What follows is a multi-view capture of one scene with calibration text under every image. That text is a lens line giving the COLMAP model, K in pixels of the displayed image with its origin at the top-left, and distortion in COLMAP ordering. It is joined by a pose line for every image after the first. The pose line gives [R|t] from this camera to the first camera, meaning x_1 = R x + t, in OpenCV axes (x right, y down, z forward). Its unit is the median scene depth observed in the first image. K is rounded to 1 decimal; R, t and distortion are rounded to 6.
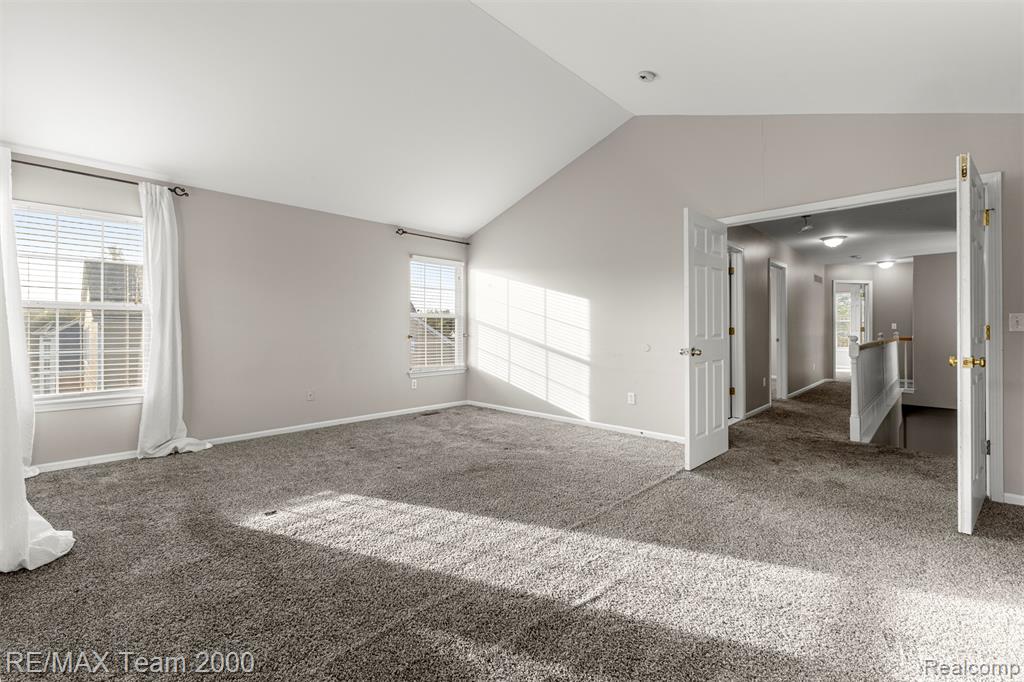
lens RADIAL K [[443.4, 0, 512.0], [0, 443.4, 334.7], [0, 0, 1]] dist [0.001563, -0.000027]
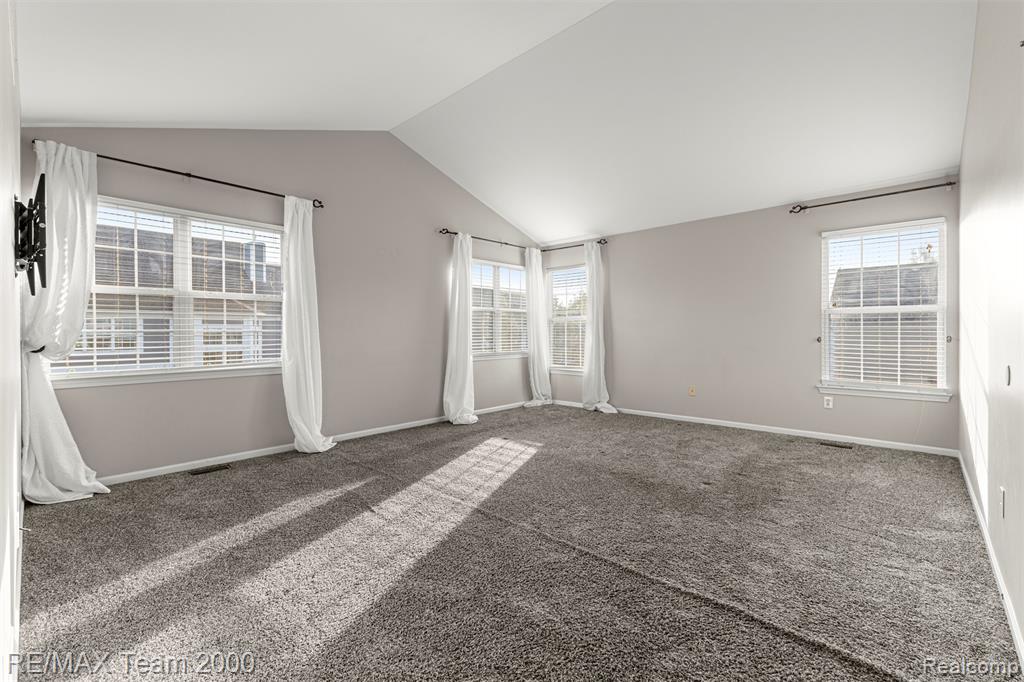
lens RADIAL K [[443.4, 0, 514.6], [0, 443.4, 334.6], [0, 0, 1]] dist [0.001563, -0.000027]
pose [[0.019550, 0.004501, -0.999799, 0.622044], [-0.006602, 0.999969, 0.004372, -0.004230], [0.999787, 0.006515, 0.019579, 0.531824]]
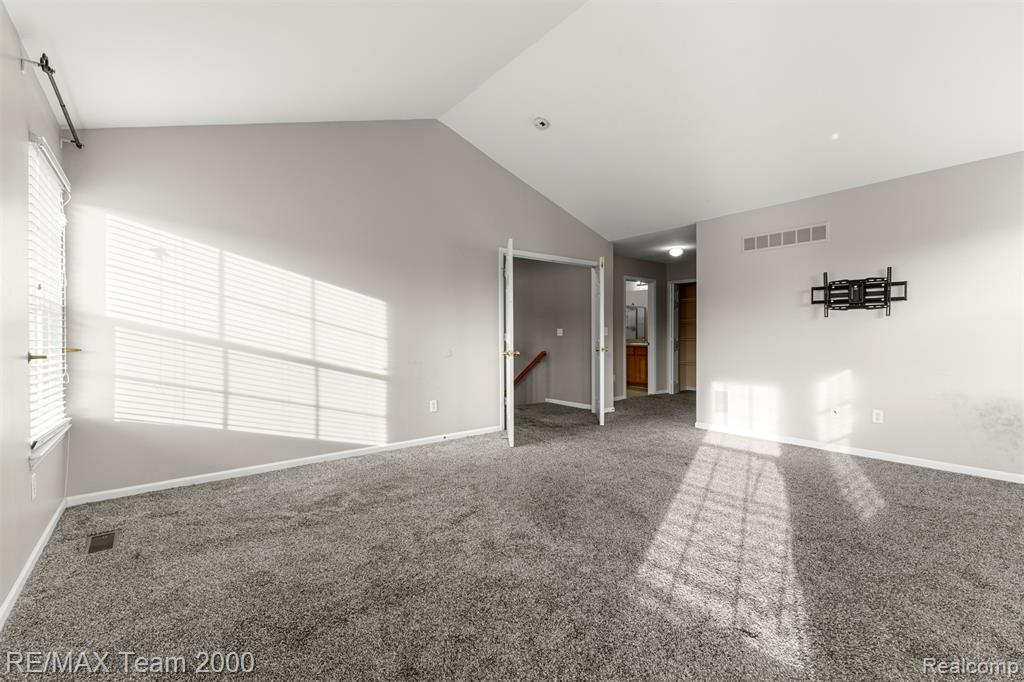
lens RADIAL K [[443.4, 0, 509.3], [0, 443.4, 343.4], [0, 0, 1]] dist [0.001563, -0.000027]
pose [[0.083293, -0.038005, 0.995800, -0.644122], [-0.003773, 0.999253, 0.038452, -0.033455], [-0.996518, -0.006960, 0.083087, 0.688440]]
